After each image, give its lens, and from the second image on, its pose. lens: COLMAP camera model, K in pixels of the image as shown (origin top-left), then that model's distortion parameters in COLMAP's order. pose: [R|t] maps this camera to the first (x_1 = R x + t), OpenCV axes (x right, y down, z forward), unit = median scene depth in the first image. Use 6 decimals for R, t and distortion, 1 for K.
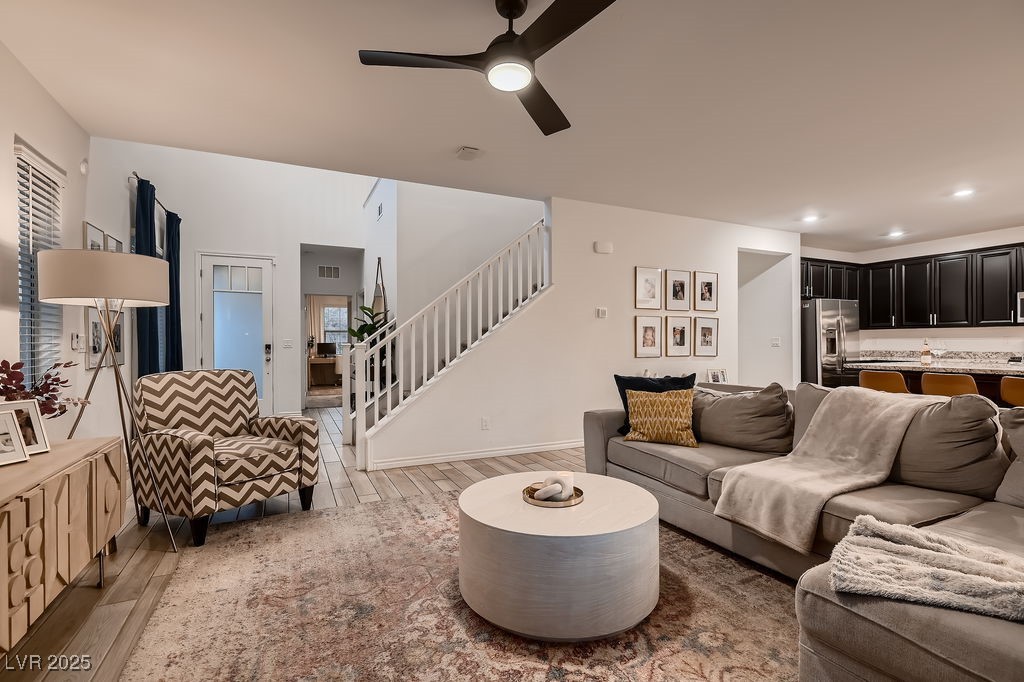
lens RADIAL K [[474.1, 0, 512.0], [0, 474.1, 341.0], [0, 0, 1]] dist [0.001975, -0.000031]
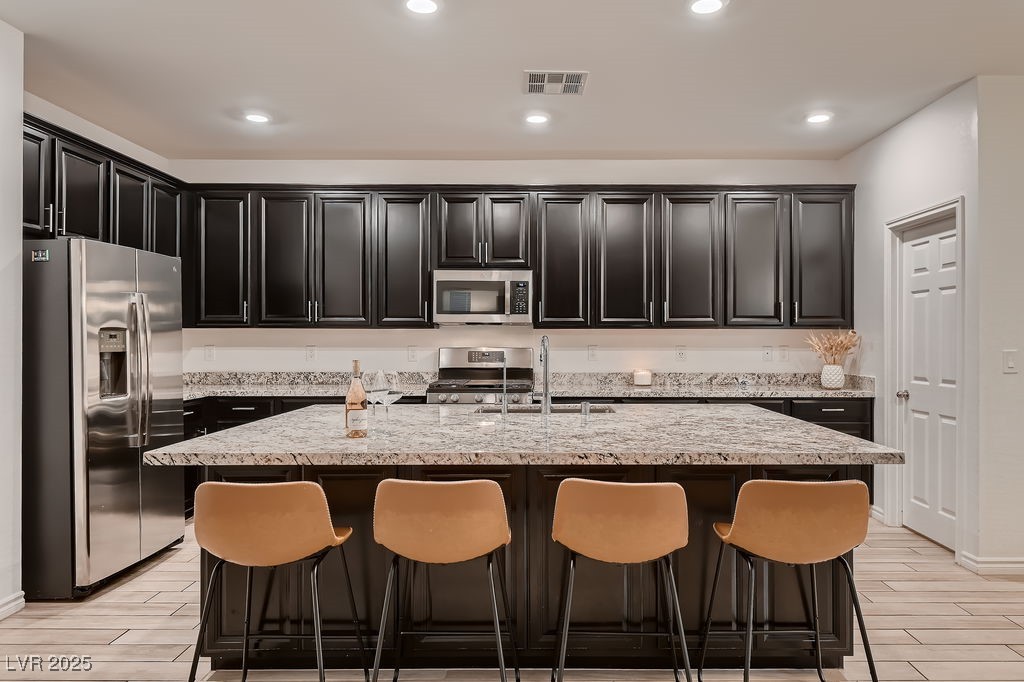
lens RADIAL K [[693.9, 0, 546.9], [0, 693.9, 342.7], [0, 0, 1]] dist [0.004742, -0.000800]
pose [[0.428055, -0.000940, 0.903752, 0.323714], [-0.005557, 0.999978, 0.003673, -0.015940], [-0.903735, -0.006595, 0.428041, 0.458240]]
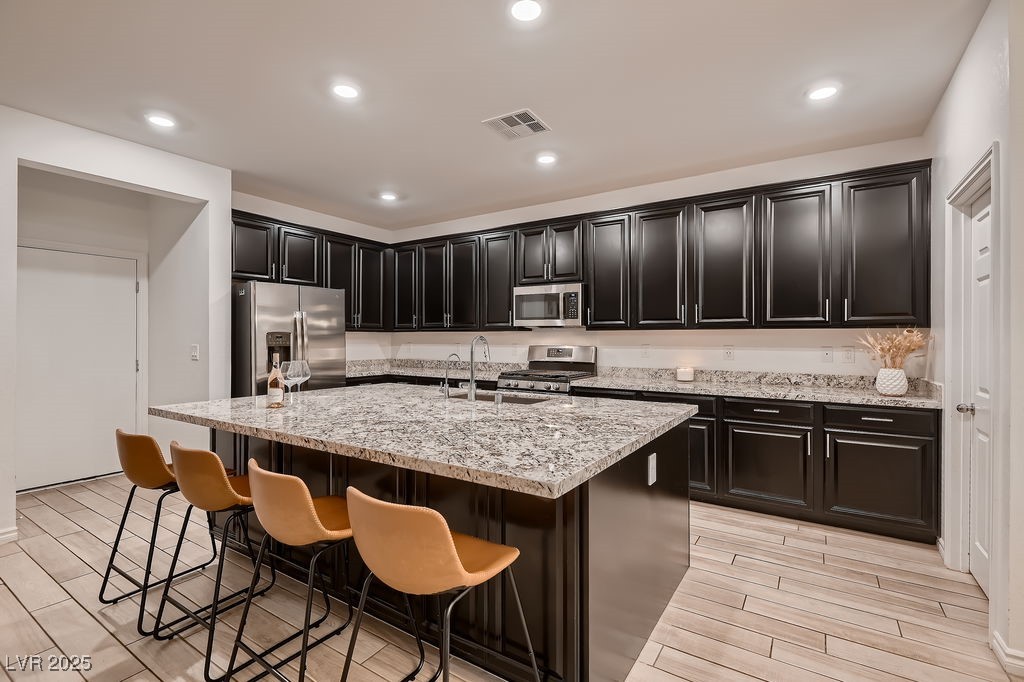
lens RADIAL K [[474.1, 0, 512.0], [0, 474.1, 341.0], [0, 0, 1]] dist [0.001975, -0.000031]
pose [[0.854313, 0.001279, 0.519758, 0.589219], [-0.005638, 0.999961, 0.006807, -0.017997], [-0.519729, -0.008746, 0.854287, 0.302707]]
